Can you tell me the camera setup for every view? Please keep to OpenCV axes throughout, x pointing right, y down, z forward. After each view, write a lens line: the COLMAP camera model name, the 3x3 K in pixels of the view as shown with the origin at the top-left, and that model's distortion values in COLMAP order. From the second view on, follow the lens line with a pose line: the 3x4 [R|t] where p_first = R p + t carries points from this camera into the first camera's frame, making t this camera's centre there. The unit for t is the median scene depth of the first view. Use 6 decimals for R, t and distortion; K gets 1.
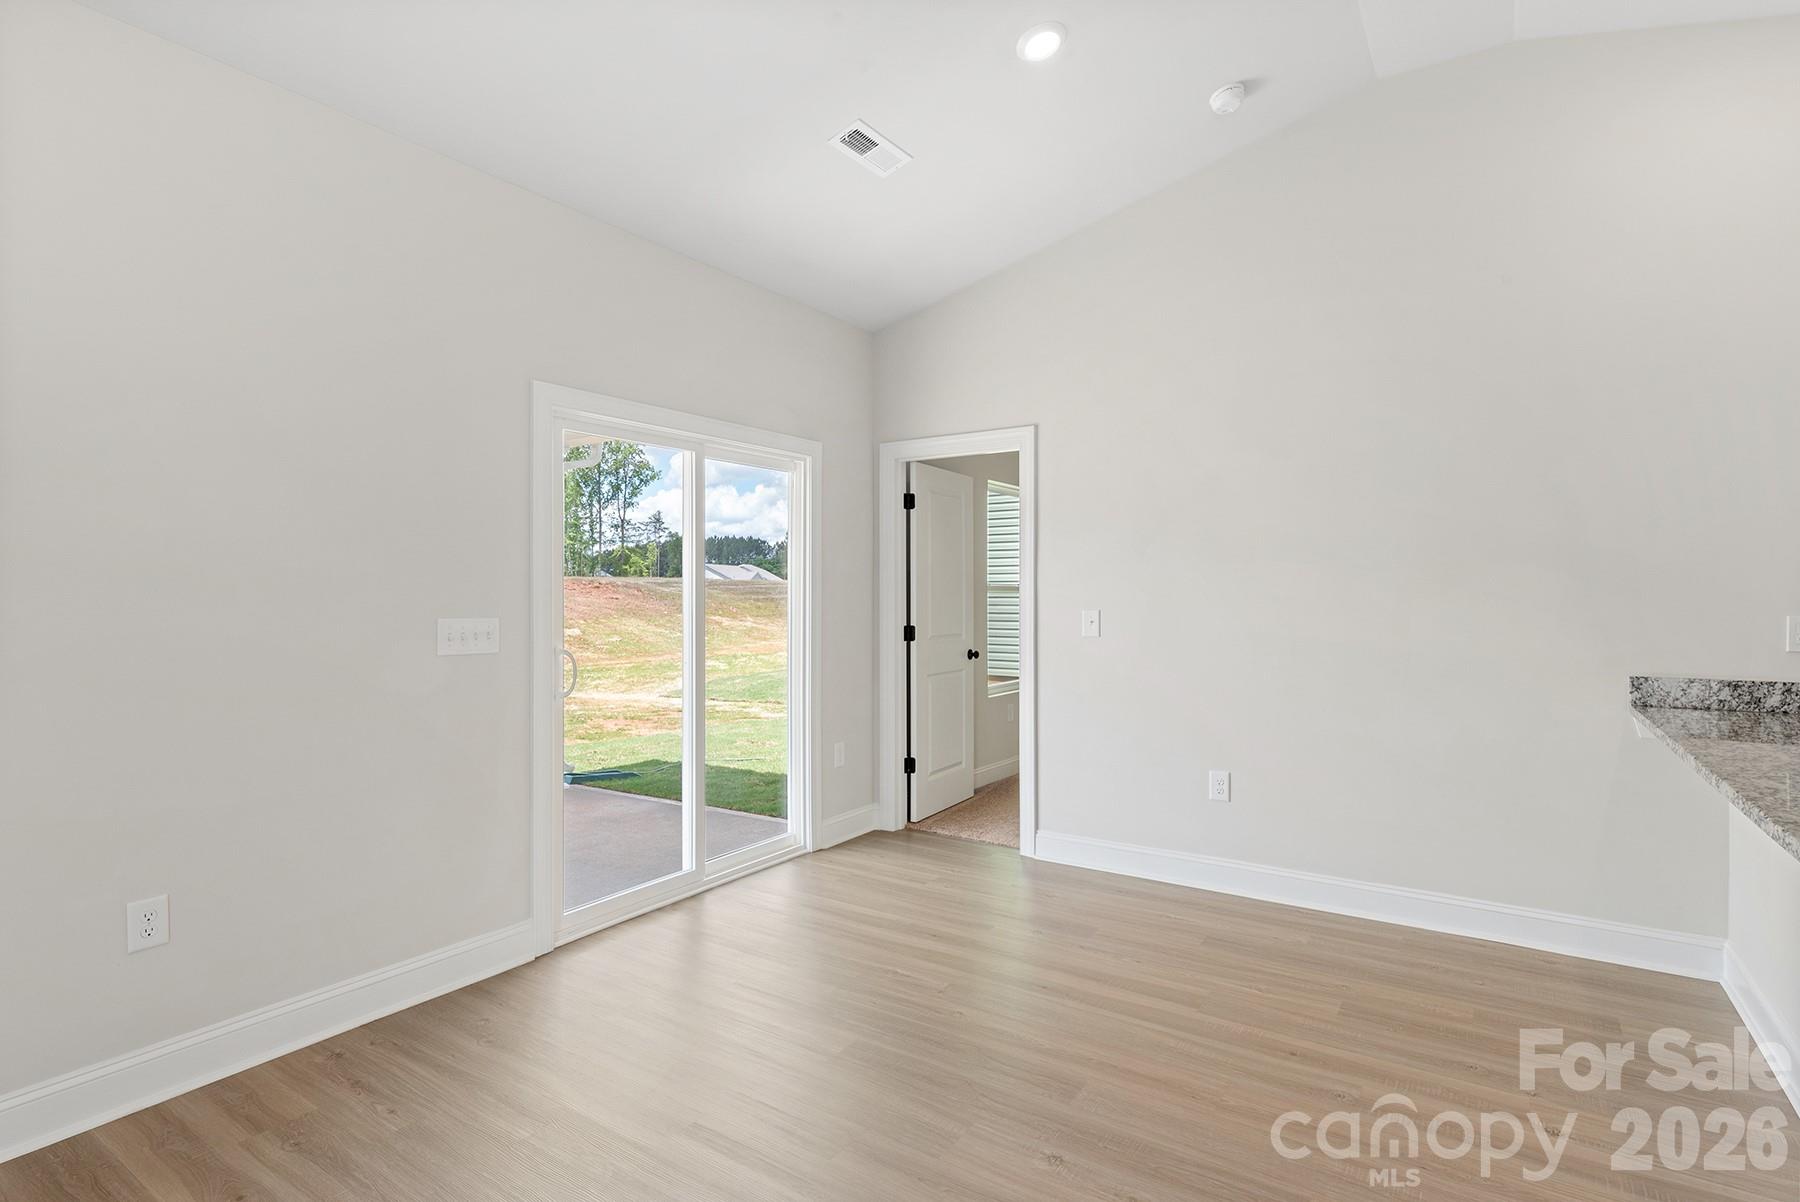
lens RADIAL K [[885.0, 0, 900.0], [0, 885.0, 601.0], [0, 0, 1]] dist [-0.000817, -0.000105]
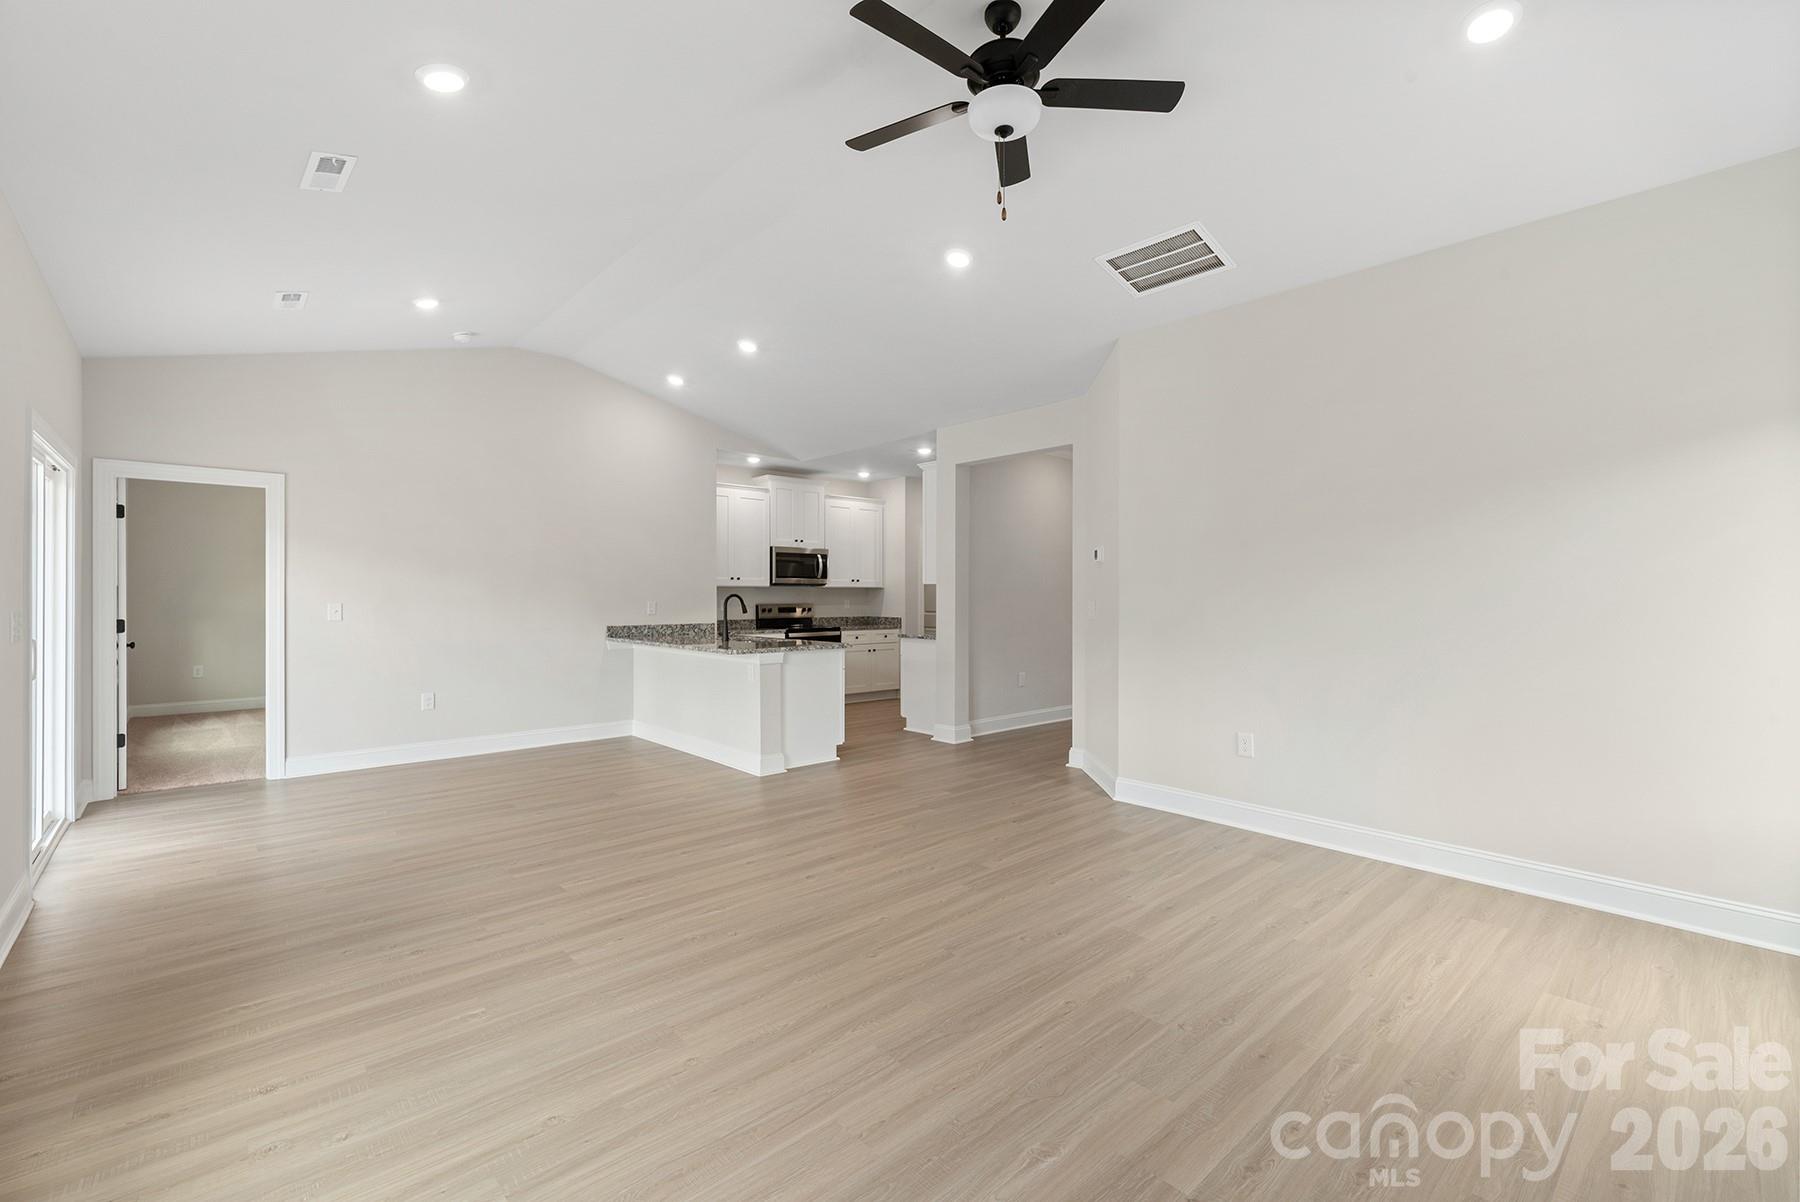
lens RADIAL K [[784.8, 0, 900.0], [0, 784.8, 601.0], [0, 0, 1]] dist [-0.000028, -0.000016]
pose [[0.244893, -0.006817, 0.969526, -0.891070], [0.001889, 0.999977, 0.006554, -0.000693], [-0.969548, 0.000226, 0.244901, -0.288862]]
